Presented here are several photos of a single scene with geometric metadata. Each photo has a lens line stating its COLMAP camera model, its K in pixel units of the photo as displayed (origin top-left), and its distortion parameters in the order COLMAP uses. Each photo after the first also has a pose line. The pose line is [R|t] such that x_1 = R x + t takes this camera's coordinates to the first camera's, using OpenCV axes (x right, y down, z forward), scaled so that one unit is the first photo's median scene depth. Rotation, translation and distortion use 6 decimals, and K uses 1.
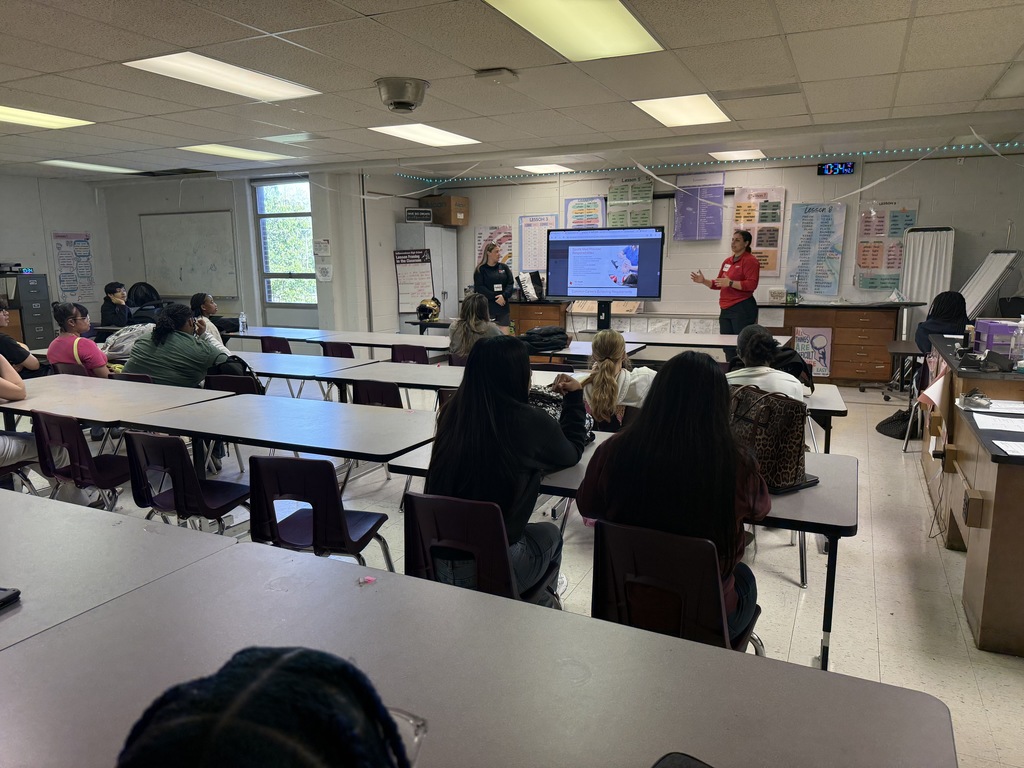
lens RADIAL K [[704.7, 0, 507.0], [0, 704.7, 392.6], [0, 0, 1]] dist [0.044531, -0.066587]
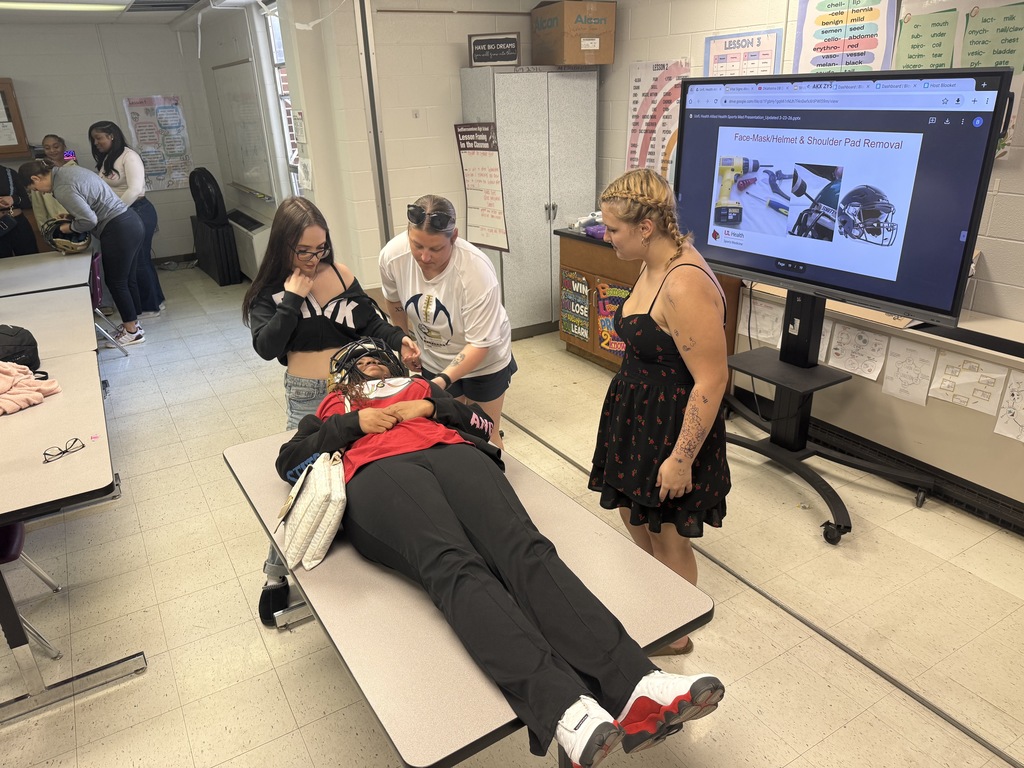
lens RADIAL K [[704.7, 0, 514.7], [0, 704.7, 386.2], [0, 0, 1]] dist [0.044531, -0.066587]
pose [[0.841428, 0.186211, -0.507272, 0.195059], [-0.068060, 0.967794, 0.242367, -0.149509], [0.536066, -0.169410, 0.827002, 0.577029]]
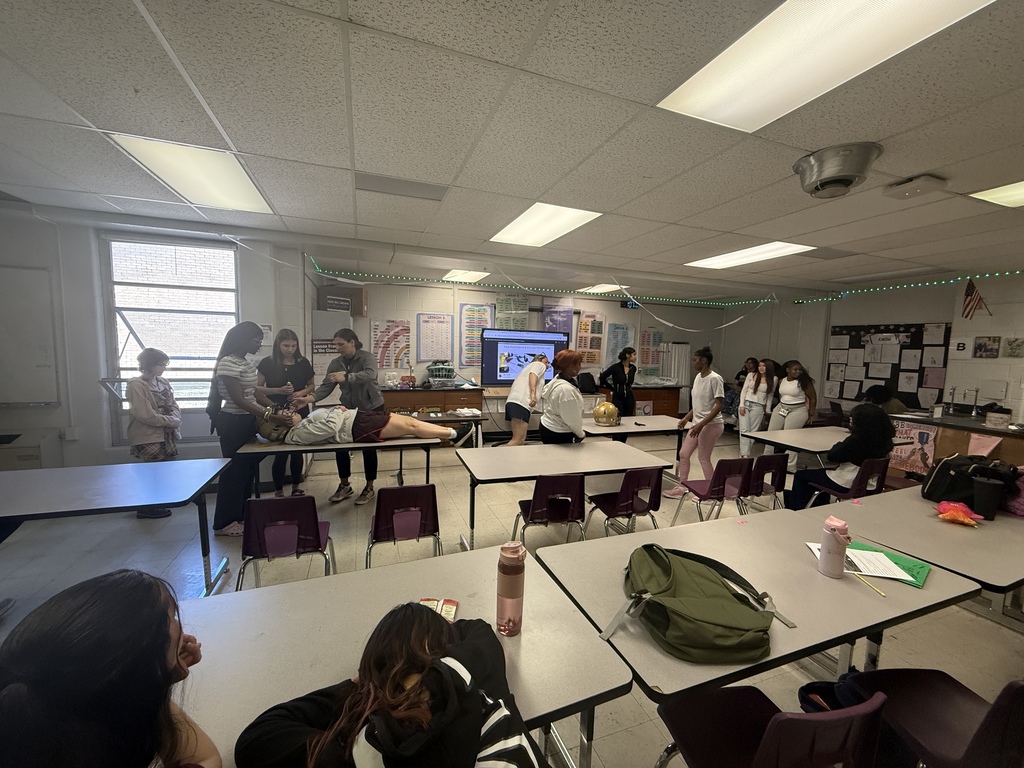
lens RADIAL K [[403.3, 0, 507.5], [0, 403.3, 391.1], [0, 0, 1]] dist [-0.010906, 0.002095]
pose [[0.709309, -0.048260, 0.703243, -0.369947], [0.090817, 0.995596, -0.023278, -0.103016], [-0.699023, 0.080377, 0.710568, 0.477662]]
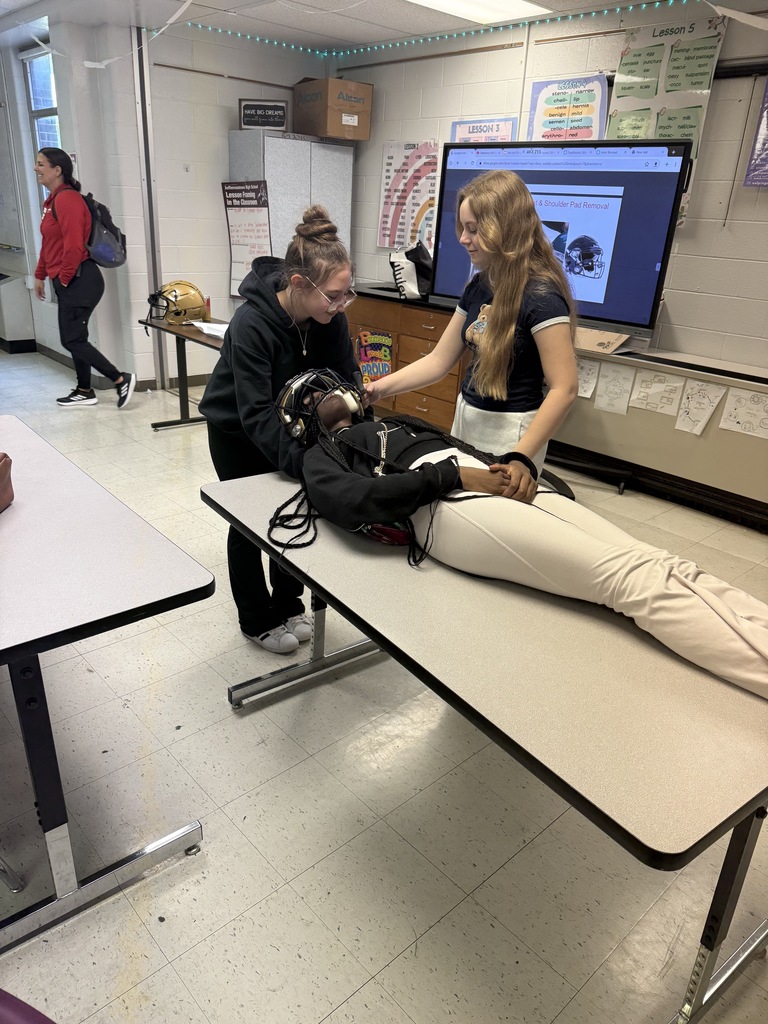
lens RADIAL K [[704.7, 0, 380.0], [0, 704.7, 496.5], [0, 0, 1]] dist [0.044531, -0.066587]
pose [[0.930916, 0.187035, -0.313709, 0.194962], [-0.119979, 0.967862, 0.221015, -0.101895], [0.344965, -0.168108, 0.923439, 0.496430]]
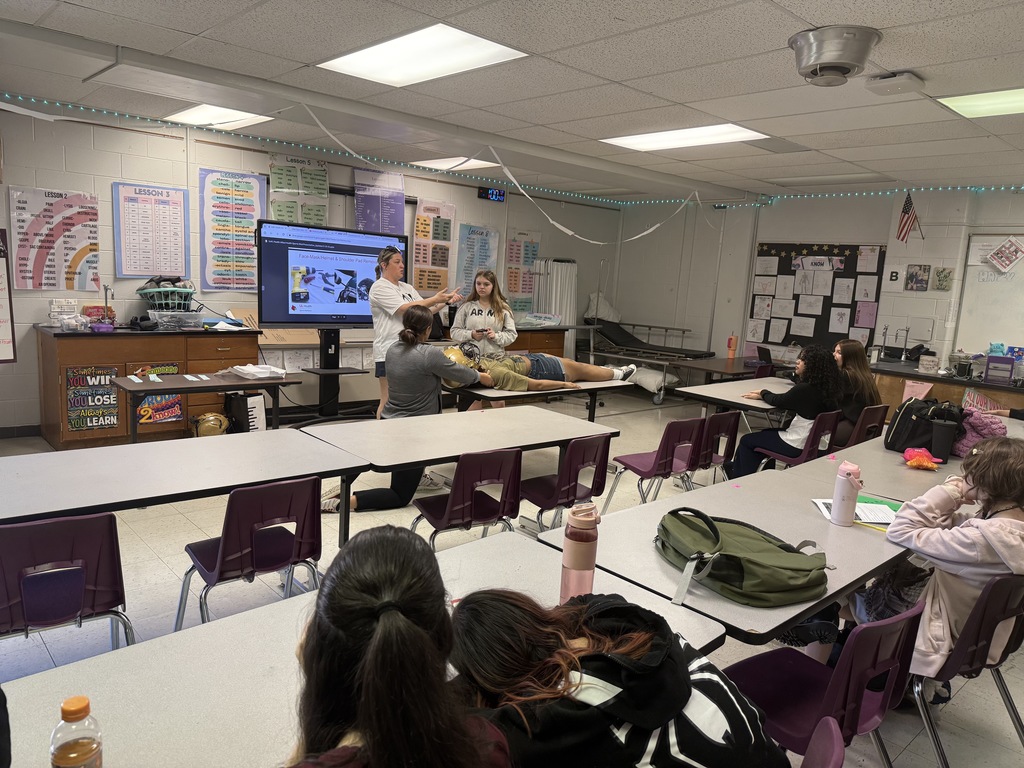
lens RADIAL K [[704.7, 0, 515.2], [0, 704.7, 404.0], [0, 0, 1]] dist [0.044531, -0.066587]
pose [[0.381320, -0.136730, 0.914276, -0.445715], [0.100157, 0.989290, 0.106176, -0.105161], [-0.919001, 0.051084, 0.390931, 0.512318]]
